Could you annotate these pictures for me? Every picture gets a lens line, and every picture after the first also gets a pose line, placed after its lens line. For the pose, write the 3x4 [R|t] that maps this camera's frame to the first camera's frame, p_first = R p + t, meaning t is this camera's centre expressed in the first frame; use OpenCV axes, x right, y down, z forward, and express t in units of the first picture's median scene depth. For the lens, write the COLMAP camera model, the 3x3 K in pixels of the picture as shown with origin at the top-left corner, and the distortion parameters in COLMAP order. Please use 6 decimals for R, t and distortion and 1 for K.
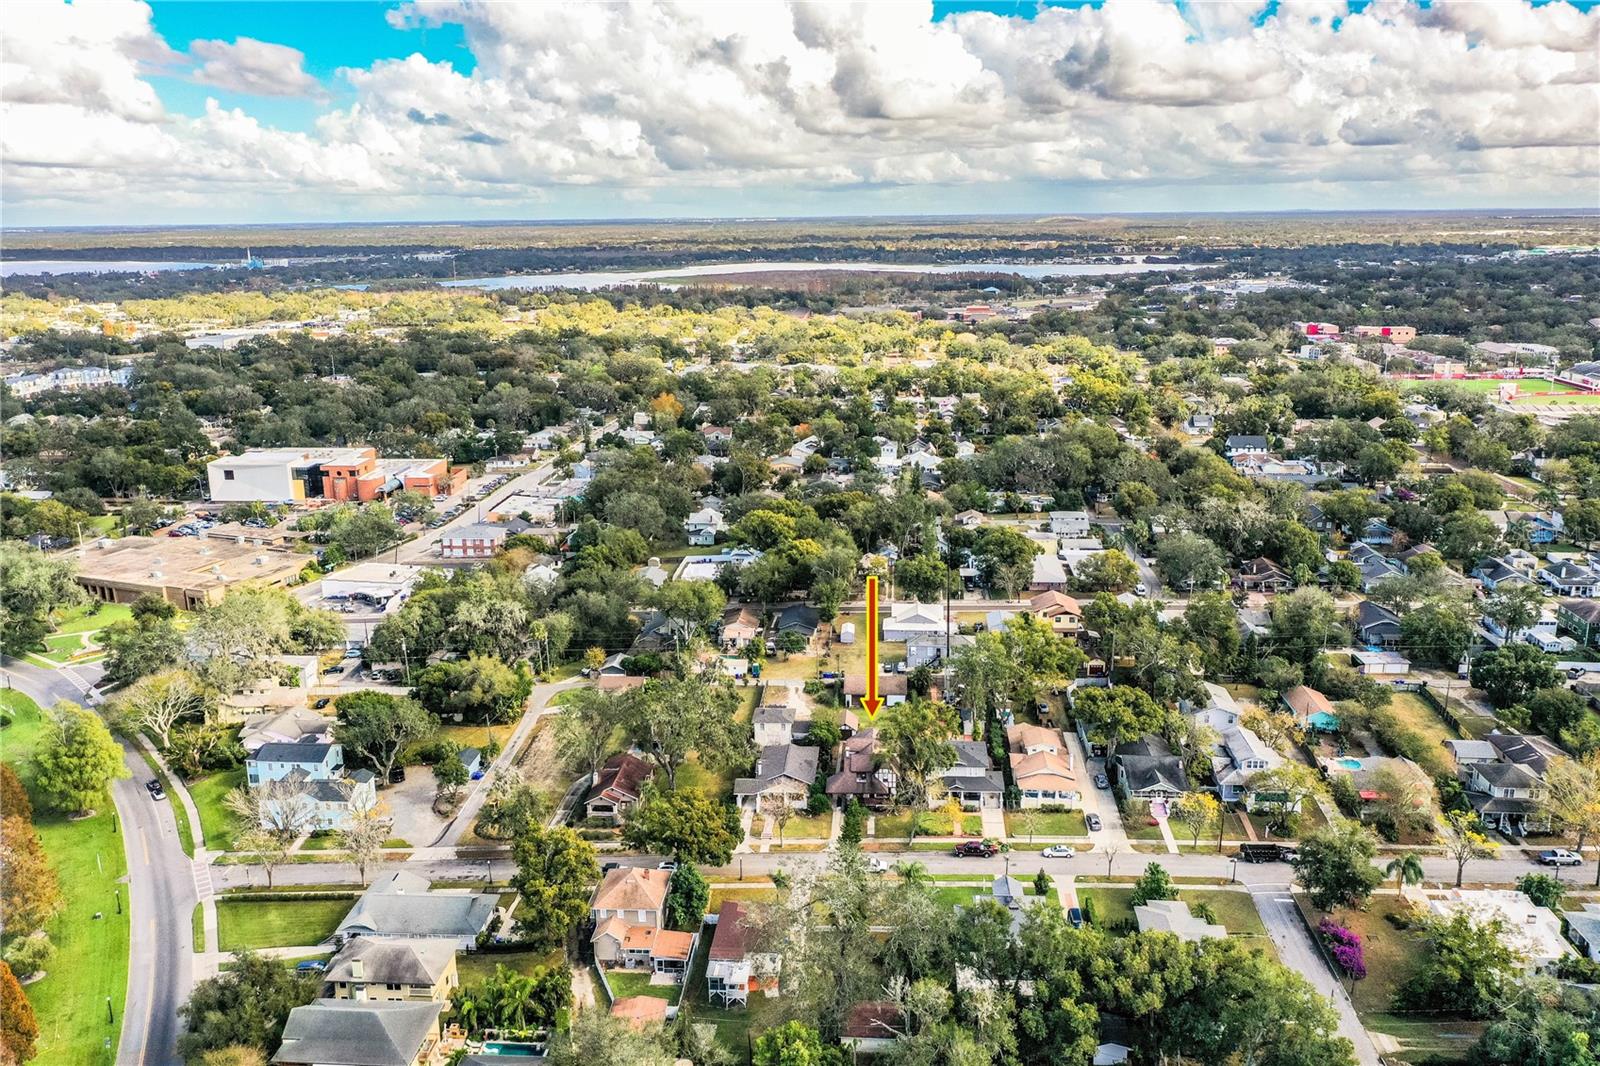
lens RADIAL K [[1270.9, 0, 797.2], [0, 1270.9, 530.1], [0, 0, 1]] dist [0.010820, -0.003027]
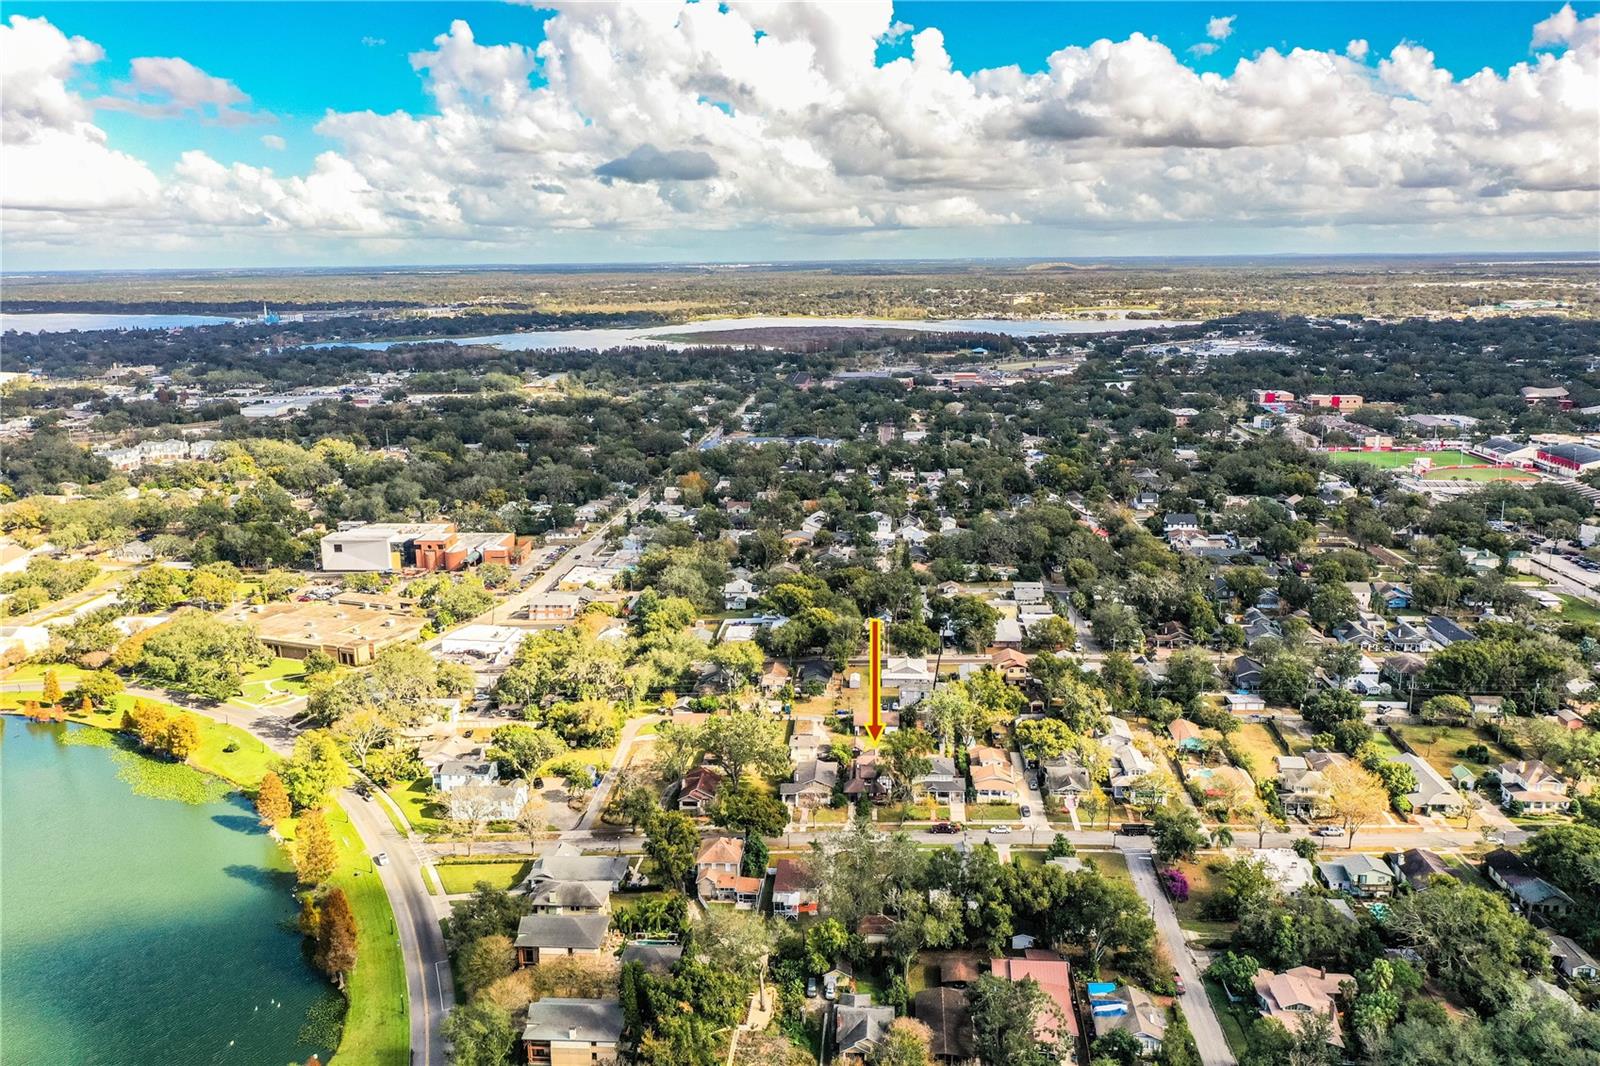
lens RADIAL K [[1270.9, 0, 803.0], [0, 1270.9, 537.0], [0, 0, 1]] dist [0.010820, -0.003027]
pose [[0.999955, -0.000677, 0.009437, -0.024308], [0.000927, 0.999648, -0.026532, -0.030868], [-0.009416, 0.026539, 0.999603, -0.301179]]
